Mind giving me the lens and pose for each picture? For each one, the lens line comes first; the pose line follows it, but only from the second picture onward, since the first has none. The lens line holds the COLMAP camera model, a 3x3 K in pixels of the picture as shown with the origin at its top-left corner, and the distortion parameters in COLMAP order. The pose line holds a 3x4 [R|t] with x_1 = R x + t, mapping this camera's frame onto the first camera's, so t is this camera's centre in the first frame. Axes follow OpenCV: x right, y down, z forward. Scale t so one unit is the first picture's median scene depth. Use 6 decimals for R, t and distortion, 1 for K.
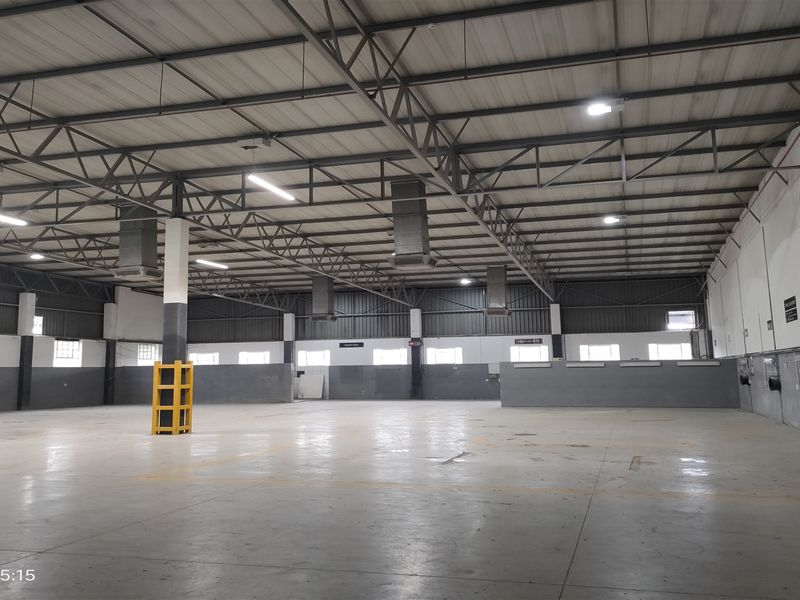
lens RADIAL K [[796.2, 0, 398.5], [0, 796.2, 264.7], [0, 0, 1]] dist [0.033742, 0.003244]
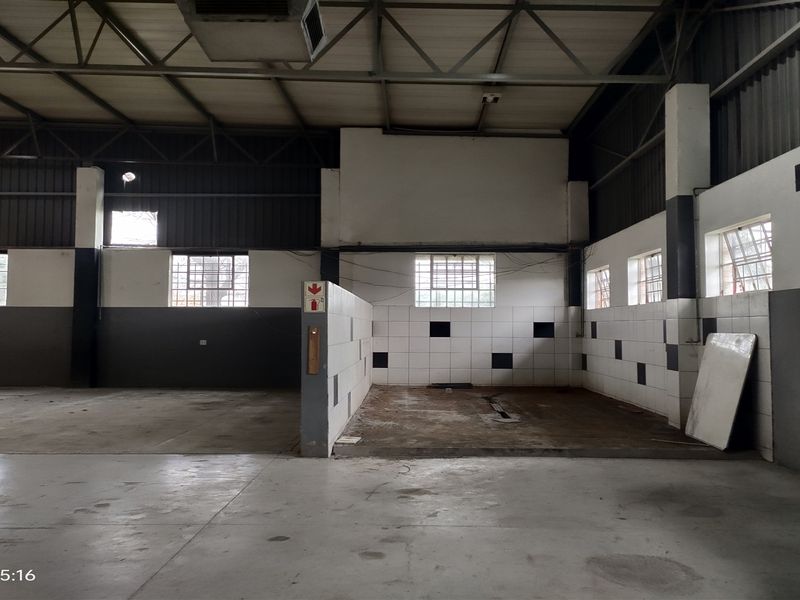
lens RADIAL K [[796.2, 0, 398.5], [0, 796.2, 264.7], [0, 0, 1]] dist [0.033742, 0.003244]
pose [[0.258266, -0.055120, -0.964500, 0.091670], [0.119506, 0.992526, -0.024721, 0.128241], [0.958654, -0.108879, 0.262923, 0.988391]]
